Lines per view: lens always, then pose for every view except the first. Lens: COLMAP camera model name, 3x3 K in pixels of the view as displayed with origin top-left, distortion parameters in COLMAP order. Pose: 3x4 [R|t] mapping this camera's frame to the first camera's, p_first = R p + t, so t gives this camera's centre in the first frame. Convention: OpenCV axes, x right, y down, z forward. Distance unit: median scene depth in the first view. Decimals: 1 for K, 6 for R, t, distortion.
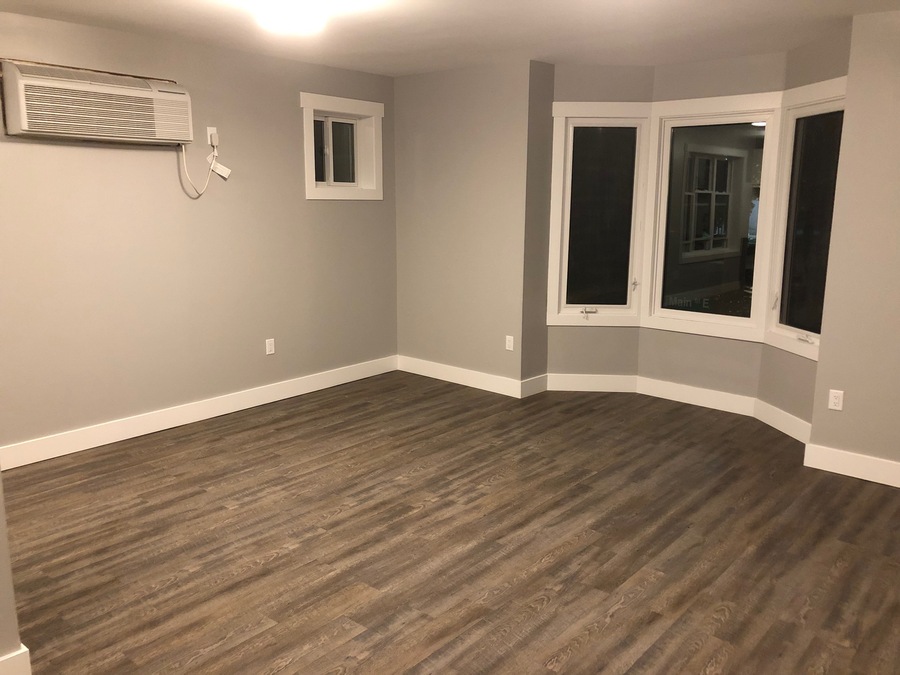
lens RADIAL K [[747.4, 0, 450.0], [0, 747.4, 331.6], [0, 0, 1]] dist [0.048267, -0.046784]
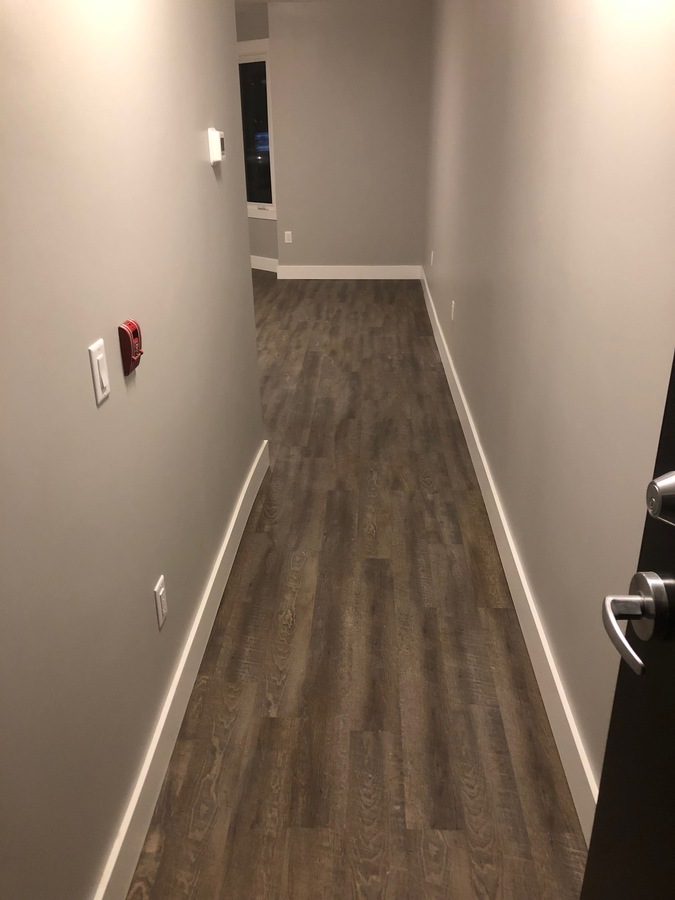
lens RADIAL K [[747.4, 0, 319.8], [0, 747.4, 470.2], [0, 0, 1]] dist [0.048267, -0.046784]
pose [[0.806535, -0.272075, 0.524859, -0.548265], [0.132390, 0.948380, 0.288180, 0.115524], [-0.576173, -0.162941, 0.800922, -0.604754]]
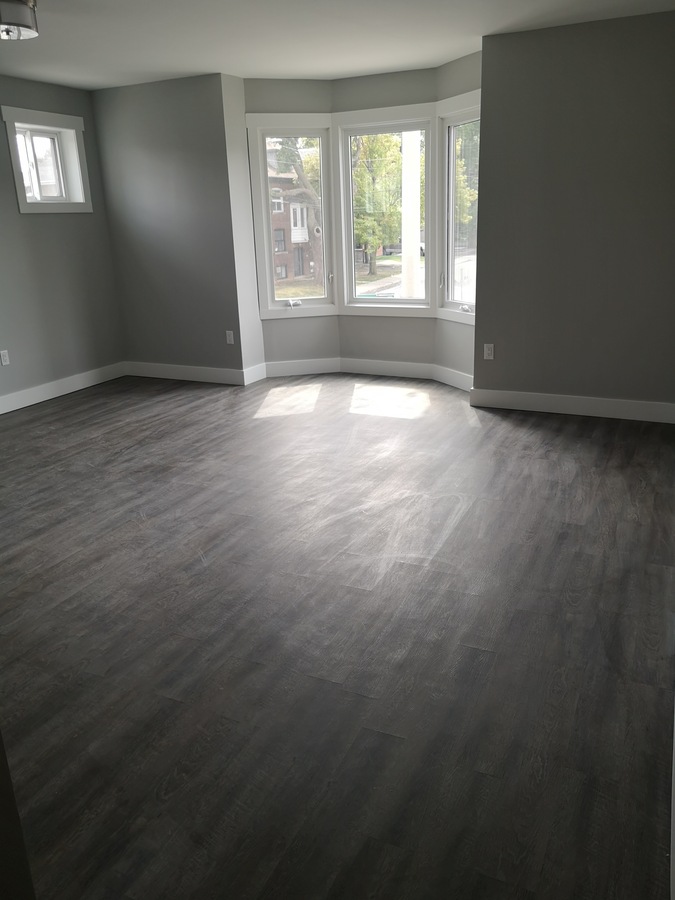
lens RADIAL K [[725.5, 0, 338.9], [0, 725.5, 452.0], [0, 0, 1]] dist [0.007536, 0.013690]
pose [[0.963987, -0.118561, 0.238059, -0.060061], [0.086971, 0.986451, 0.139108, 0.067170], [-0.251326, -0.113394, 0.961237, -0.167268]]
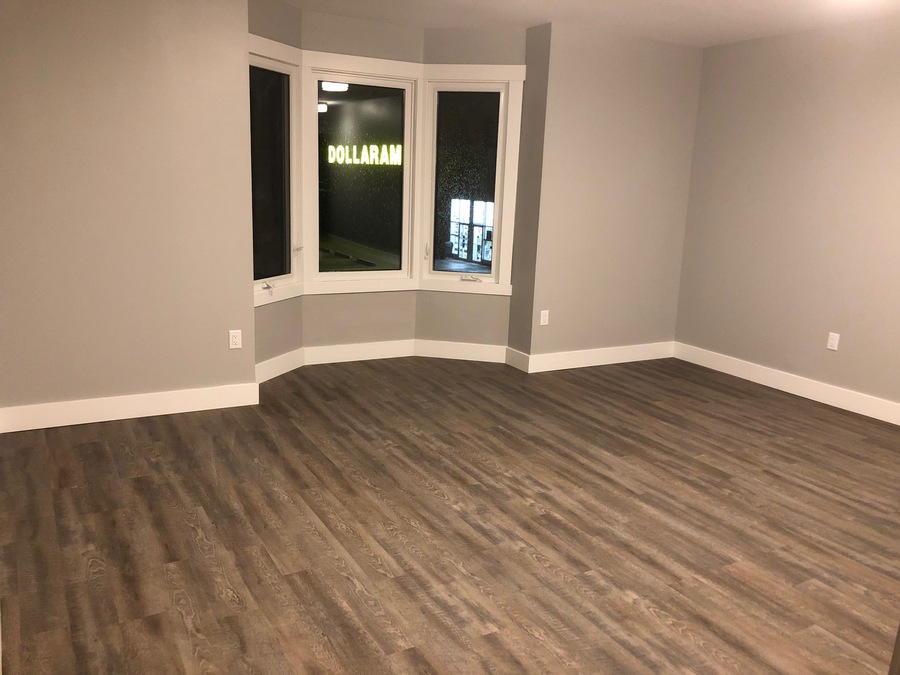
lens RADIAL K [[747.4, 0, 460.6], [0, 747.4, 322.5], [0, 0, 1]] dist [0.048267, -0.046784]
pose [[0.318879, -0.181164, 0.930320, -0.788226], [0.134371, 0.980289, 0.144837, -0.115455], [-0.938222, 0.078823, 0.336937, 0.719512]]
